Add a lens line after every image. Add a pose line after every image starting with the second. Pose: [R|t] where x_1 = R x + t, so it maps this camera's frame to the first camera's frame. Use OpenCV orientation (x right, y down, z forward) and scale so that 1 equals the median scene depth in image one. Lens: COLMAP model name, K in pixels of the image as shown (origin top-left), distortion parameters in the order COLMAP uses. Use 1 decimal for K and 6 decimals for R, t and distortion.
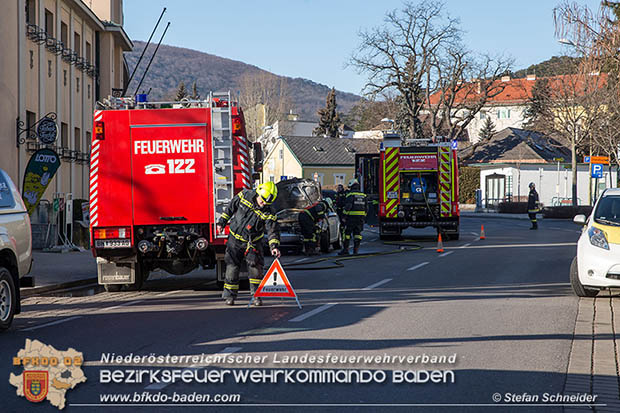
lens RADIAL K [[2038.5, 0, 303.0], [0, 2038.5, 174.8], [0, 0, 1]] dist [-0.967054, 0.000000]
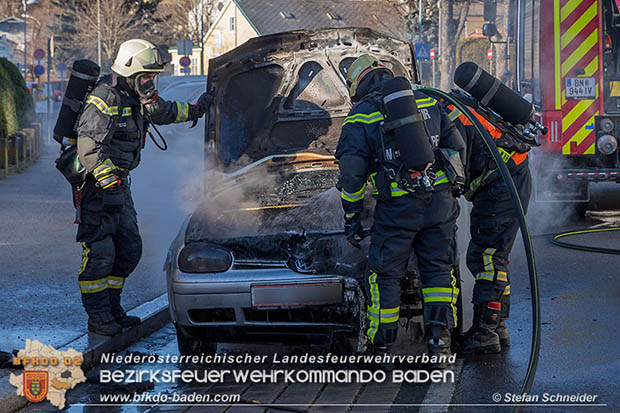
lens RADIAL K [[1853.5, 0, 314.0], [0, 1853.5, 201.3], [0, 0, 1]] dist [-0.333079, 0.000000]
pose [[0.999233, -0.018044, 0.034745, -0.010254], [0.015424, 0.997120, 0.074262, 0.005510], [-0.035985, -0.073669, 0.996633, 0.701563]]
